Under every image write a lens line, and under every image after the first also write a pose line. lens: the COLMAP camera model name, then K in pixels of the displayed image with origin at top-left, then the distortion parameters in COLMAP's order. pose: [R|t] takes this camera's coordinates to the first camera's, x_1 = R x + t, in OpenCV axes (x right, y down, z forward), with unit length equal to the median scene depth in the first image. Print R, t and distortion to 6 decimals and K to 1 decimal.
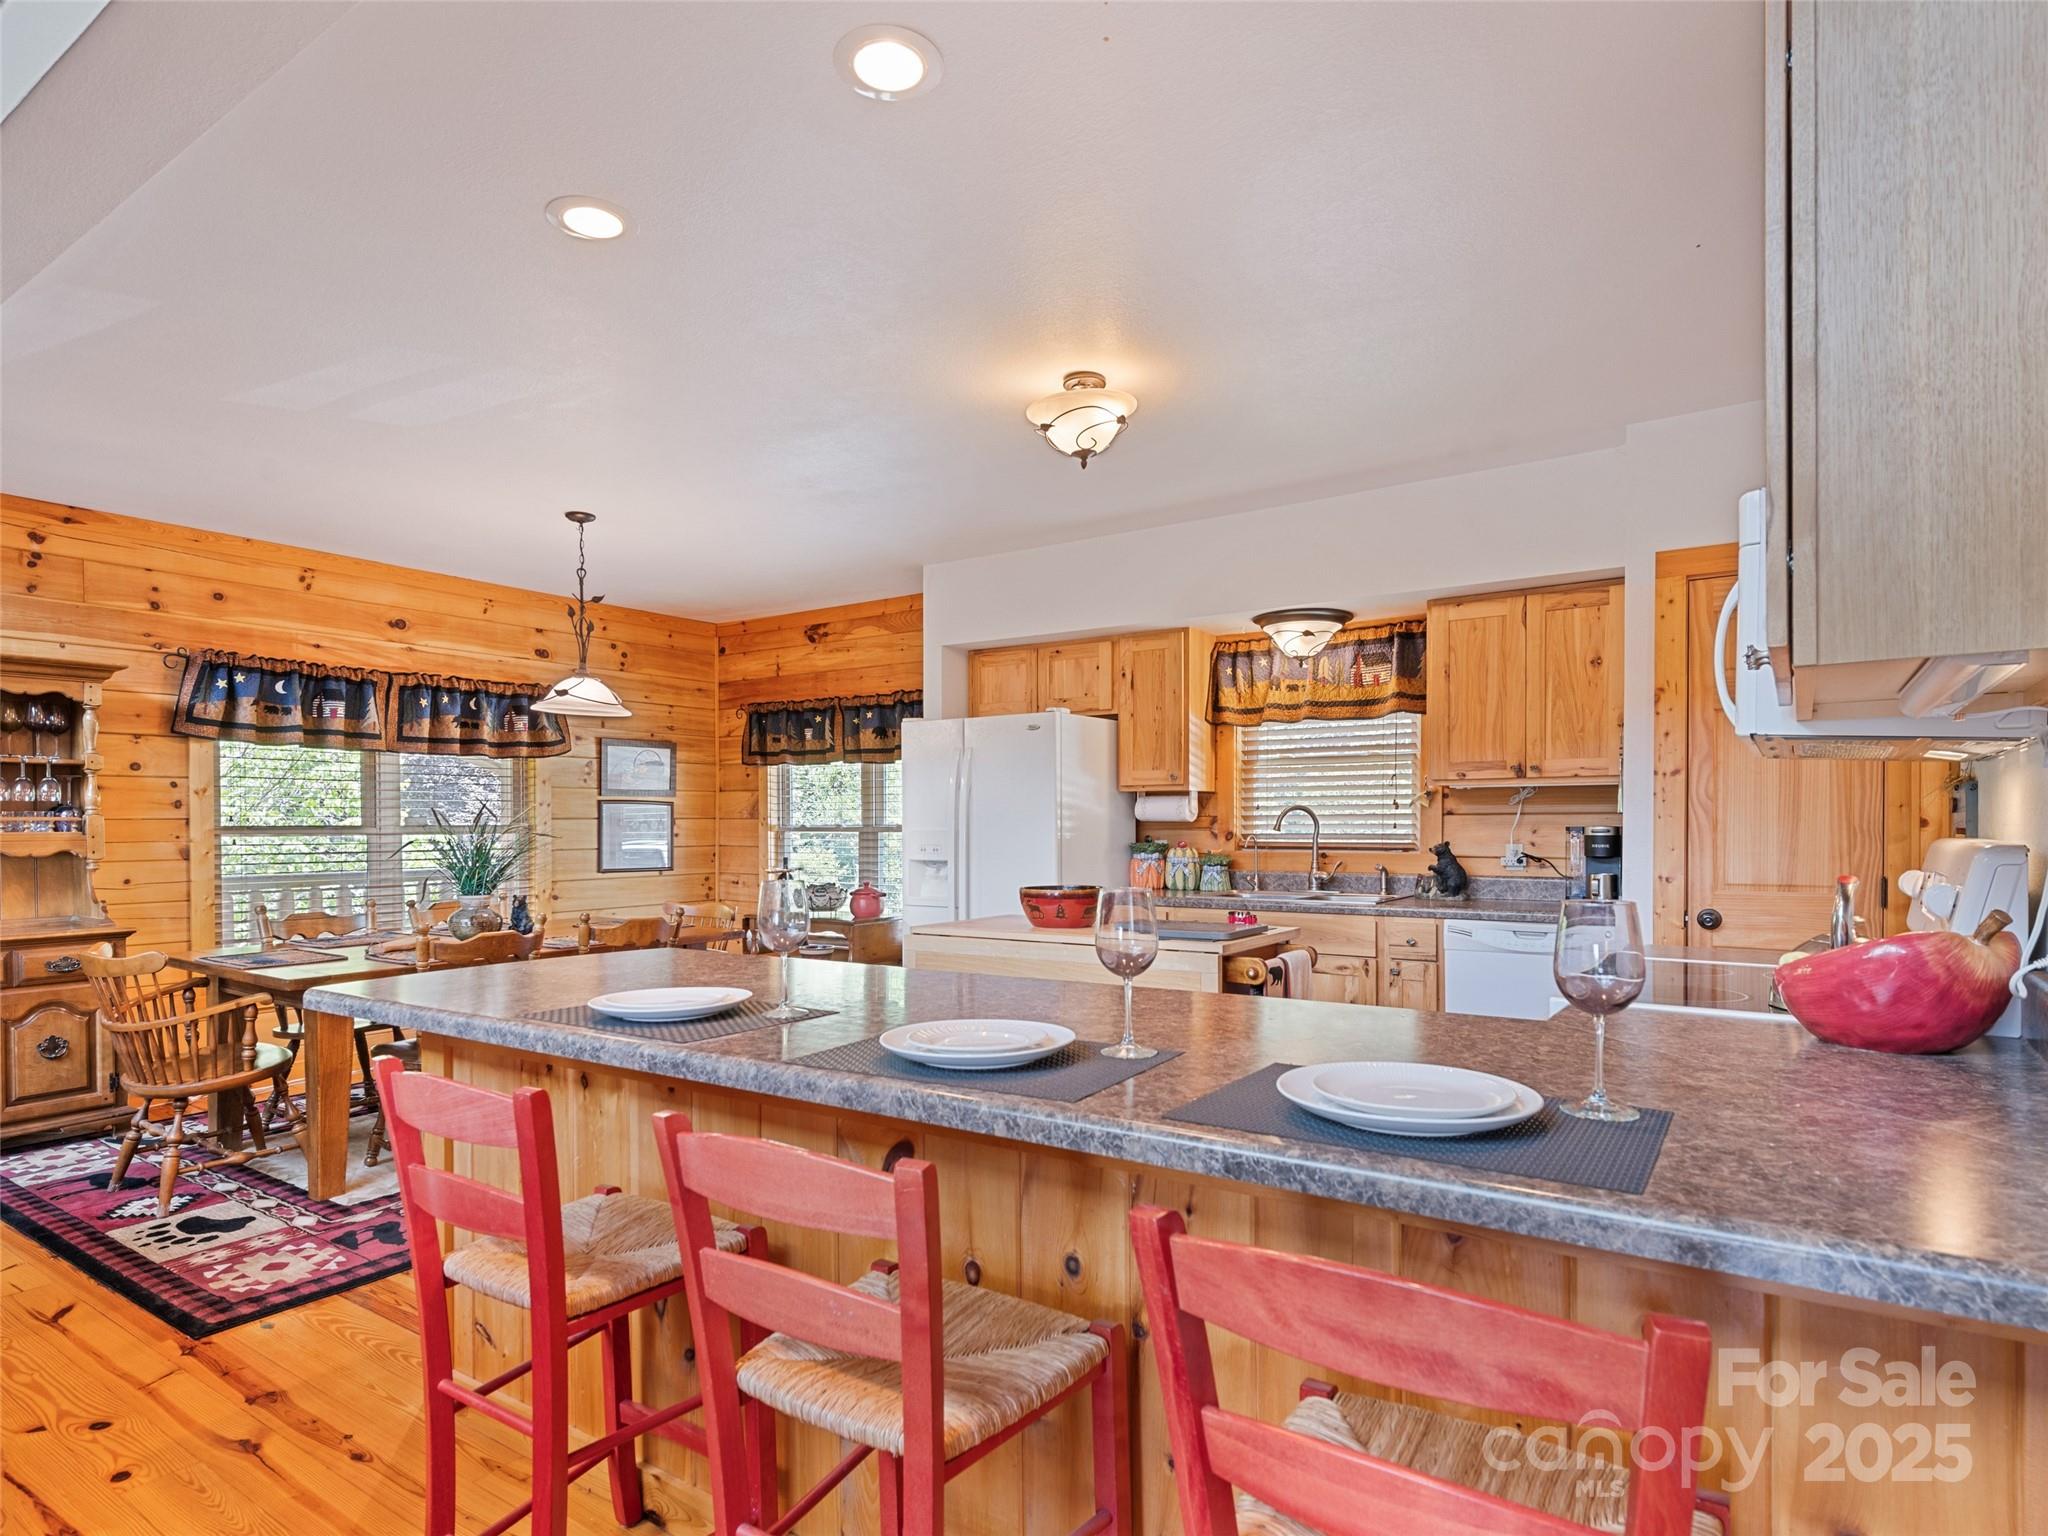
lens RADIAL K [[1105.9, 0, 1025.6], [0, 1105.9, 832.8], [0, 0, 1]] dist [0.024748, -0.012705]
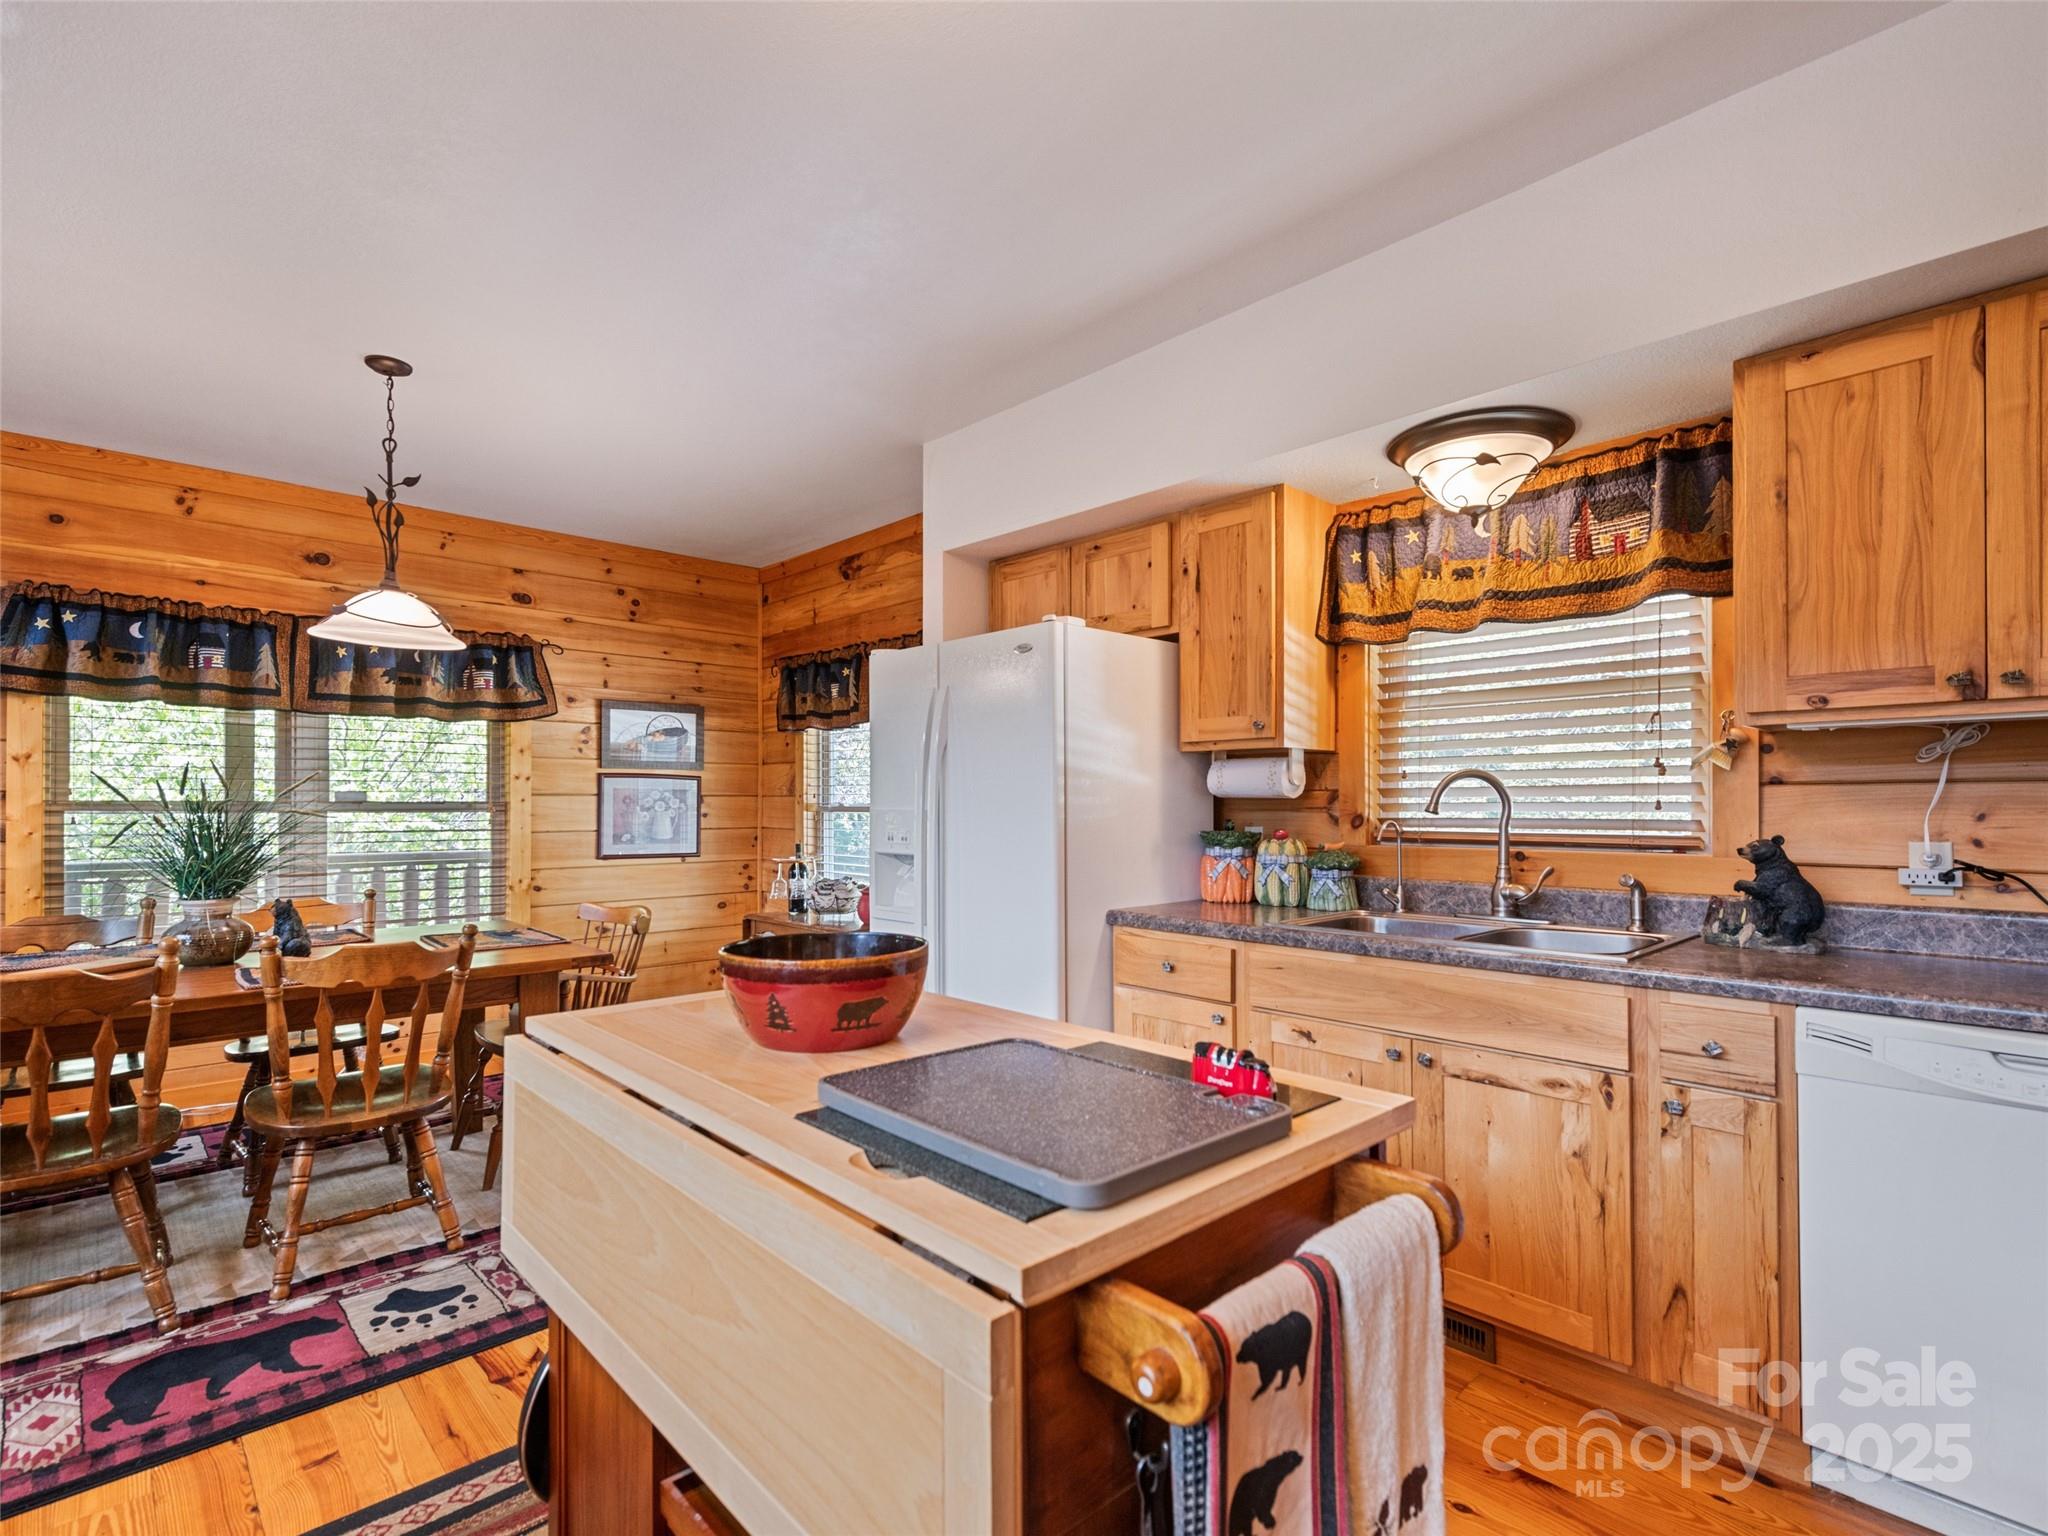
lens RADIAL K [[985.0, 0, 1036.5], [0, 985.0, 799.3], [0, 0, 1]] dist [0.020559, -0.007551]
pose [[0.978821, 0.002461, -0.204703, 0.120851], [-0.005722, 0.999866, -0.015342, -0.000006], [0.204638, 0.016188, 0.978704, 0.416689]]
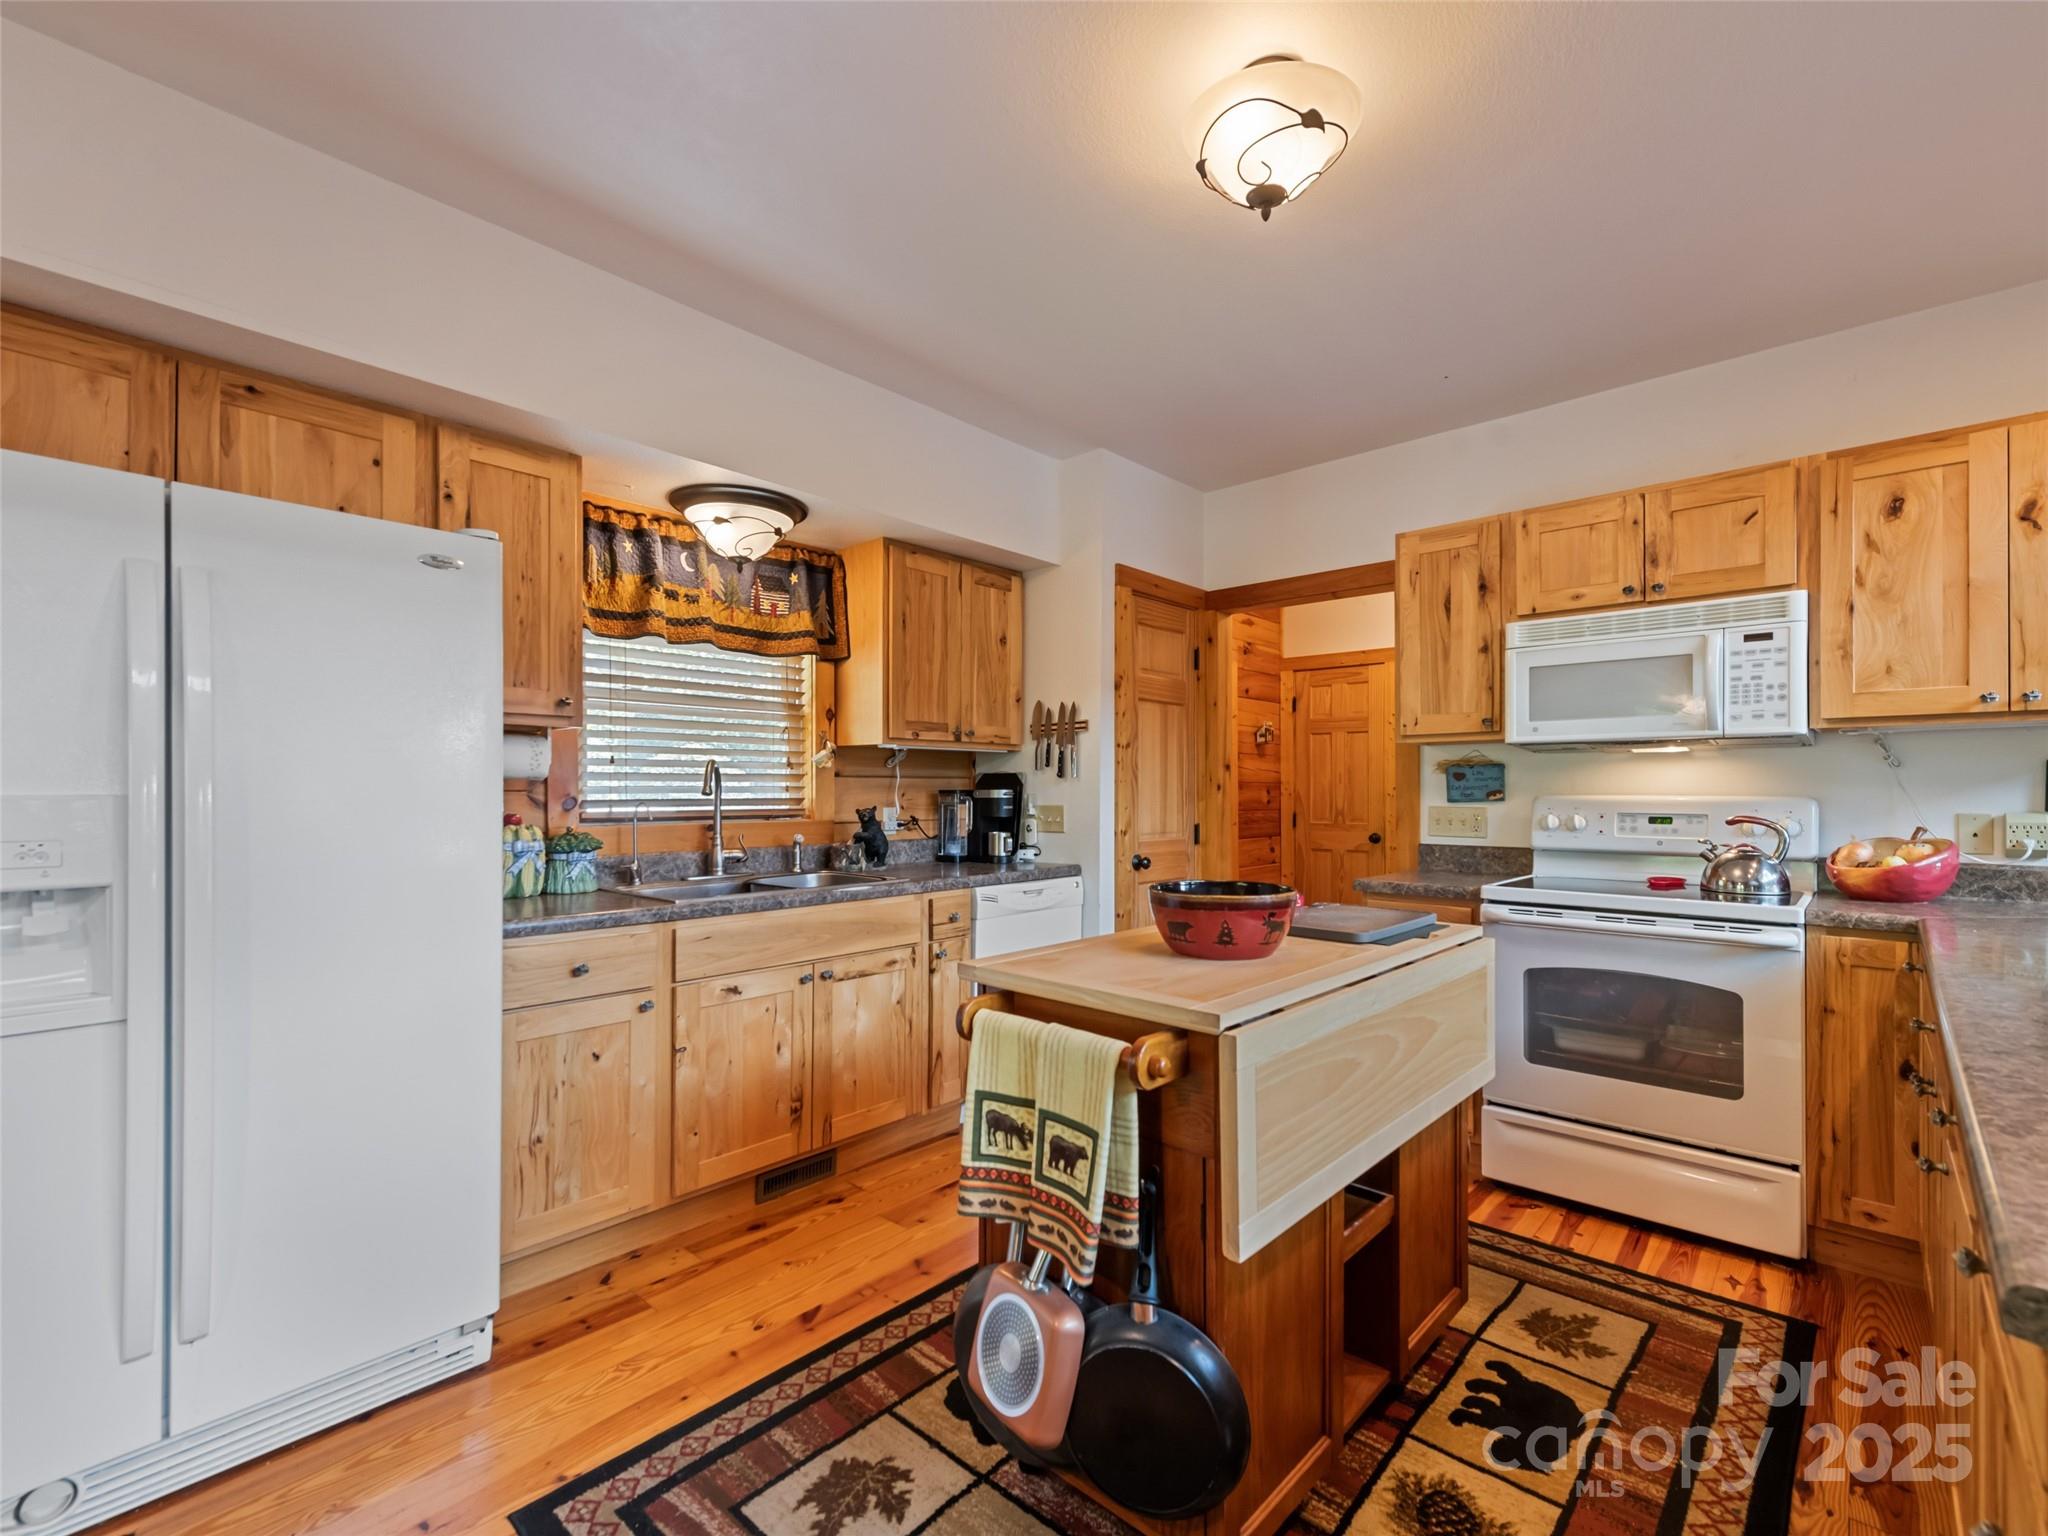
lens RADIAL K [[927.6, 0, 1025.8], [0, 927.6, 787.8], [0, 0, 1]] dist [0.012347, -0.000056]
pose [[0.133756, 0.006101, 0.990995, -0.308812], [0.006168, 0.999957, -0.006988, -0.000932], [-0.990995, 0.007047, 0.133713, 0.667564]]
